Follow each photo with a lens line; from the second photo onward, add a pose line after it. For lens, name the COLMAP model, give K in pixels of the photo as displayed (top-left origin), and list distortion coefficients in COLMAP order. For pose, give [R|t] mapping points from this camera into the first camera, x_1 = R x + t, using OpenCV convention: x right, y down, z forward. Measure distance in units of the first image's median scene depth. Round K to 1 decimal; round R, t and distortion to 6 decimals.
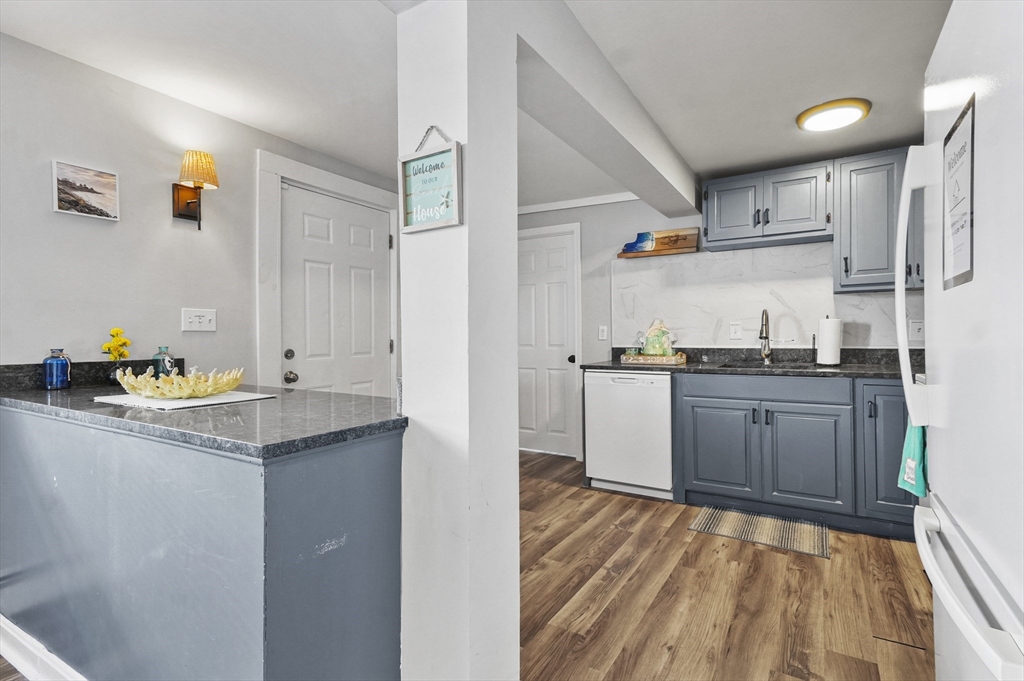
lens RADIAL K [[491.9, 0, 522.9], [0, 491.9, 338.4], [0, 0, 1]] dist [0.015662, 0.006605]
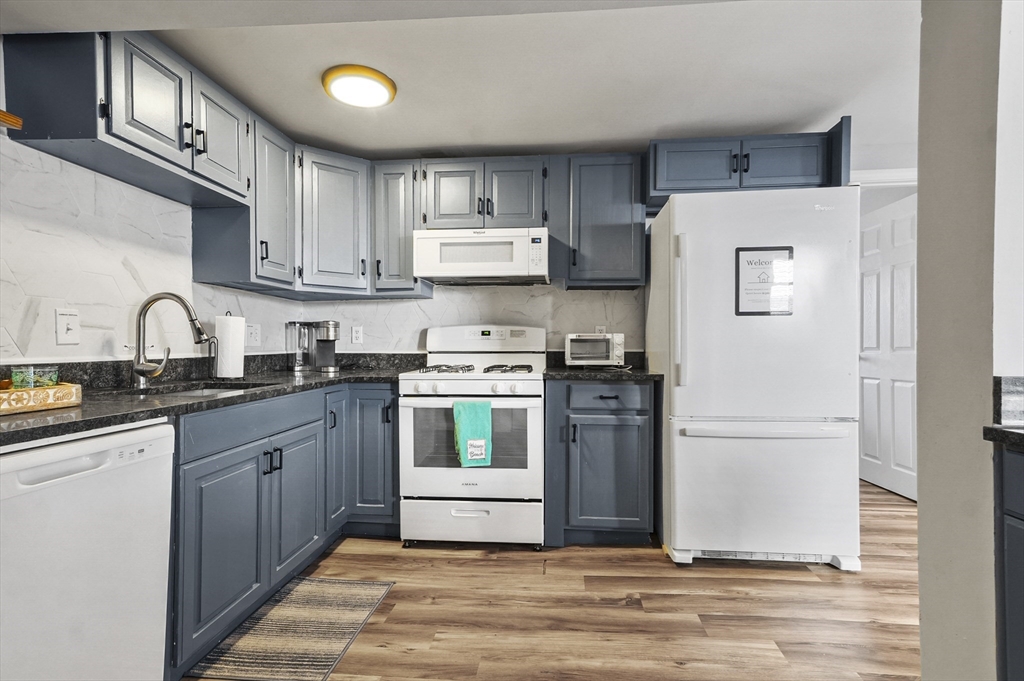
lens RADIAL K [[491.9, 0, 516.7], [0, 491.9, 349.1], [0, 0, 1]] dist [0.015662, 0.006605]
pose [[-0.428340, -0.000333, 0.903618, -0.235038], [0.009430, 0.999944, 0.004839, 0.009731], [-0.903568, 0.010594, -0.428313, 0.929529]]
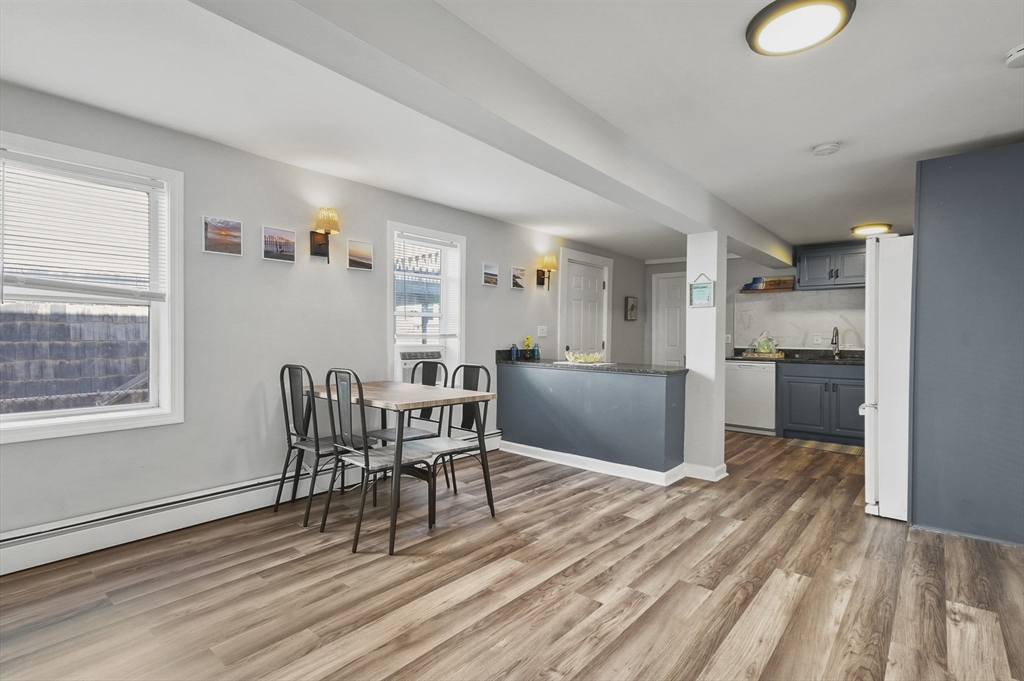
lens RADIAL K [[491.9, 0, 520.3], [0, 491.9, 340.7], [0, 0, 1]] dist [0.015662, 0.006605]
pose [[0.987889, 0.015069, -0.154429, -0.337404], [-0.014340, 0.999880, 0.005831, -0.006350], [0.154499, -0.003546, 0.987987, -0.904078]]
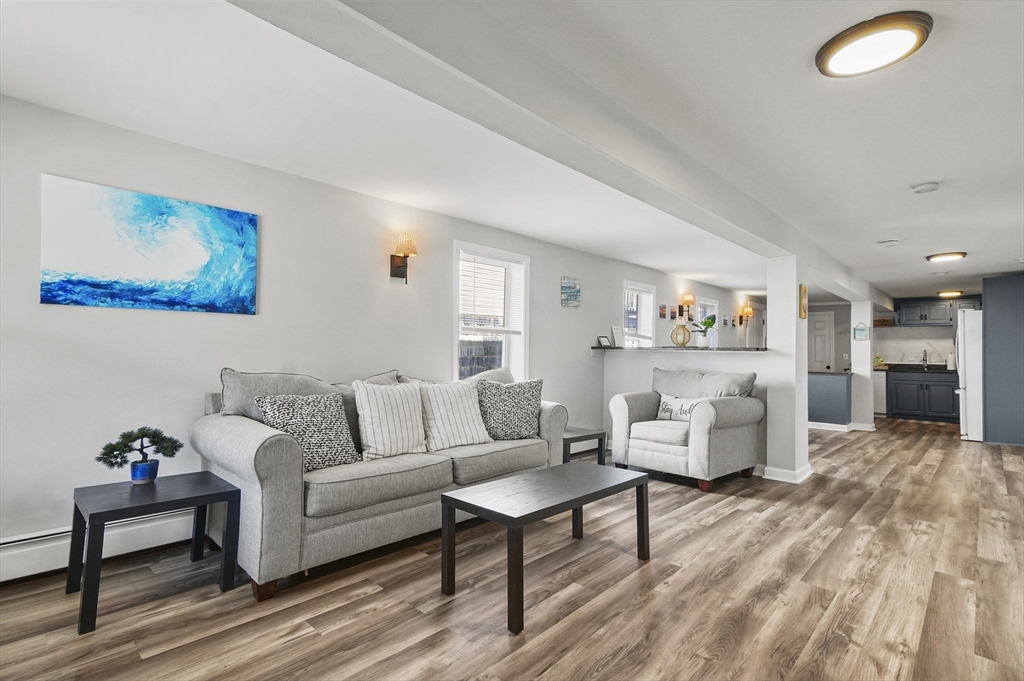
lens RADIAL K [[491.9, 0, 512.9], [0, 491.9, 345.4], [0, 0, 1]] dist [0.015662, 0.006605]
pose [[0.977172, 0.010476, -0.212192, -1.228389], [-0.014763, 0.999717, -0.018632, 0.002184], [0.211937, 0.021340, 0.977050, -2.324560]]
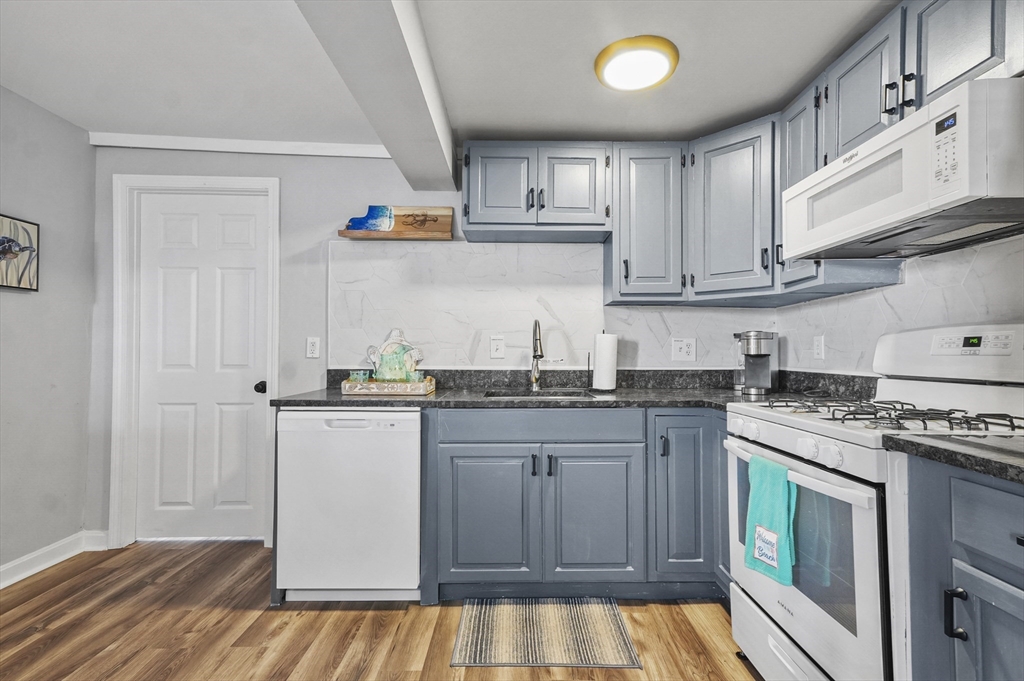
lens RADIAL K [[491.9, 0, 517.0], [0, 491.9, 344.4], [0, 0, 1]] dist [0.015662, 0.006605]
pose [[0.854275, 0.020200, 0.519429, 0.066992], [-0.007484, 0.999619, -0.026567, 0.000504], [-0.519768, 0.018808, 0.854100, 0.376122]]
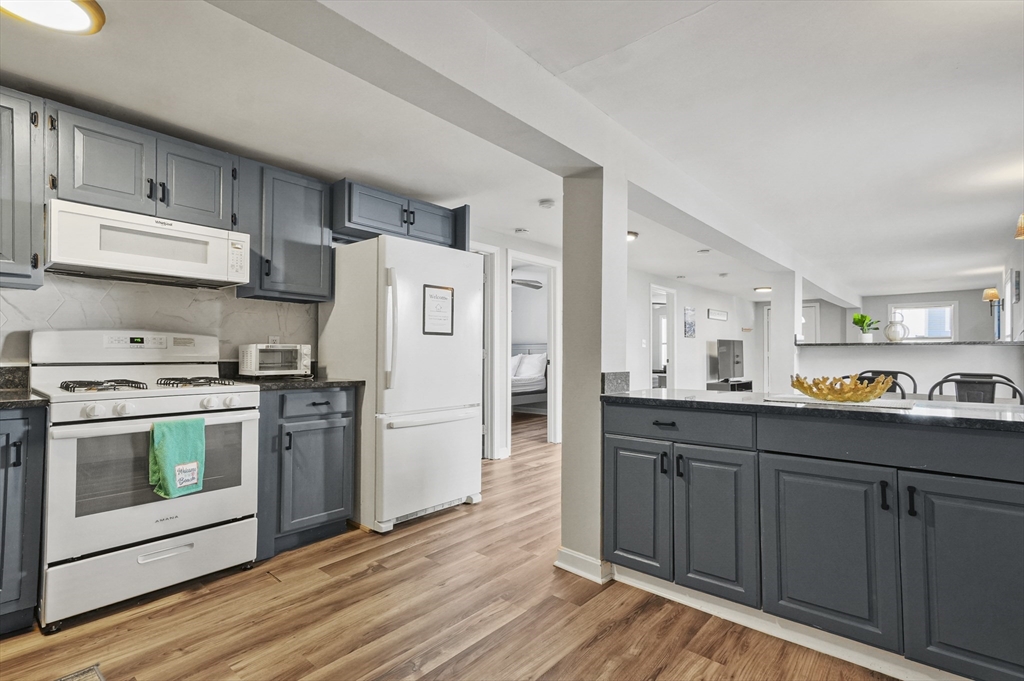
lens RADIAL K [[491.9, 0, 511.3], [0, 491.9, 348.5], [0, 0, 1]] dist [0.015662, 0.006605]
pose [[-0.981771, 0.001490, 0.190064, -0.075146], [0.000832, 0.999993, -0.003539, -0.001033], [-0.190068, -0.003317, -0.981765, 1.251007]]
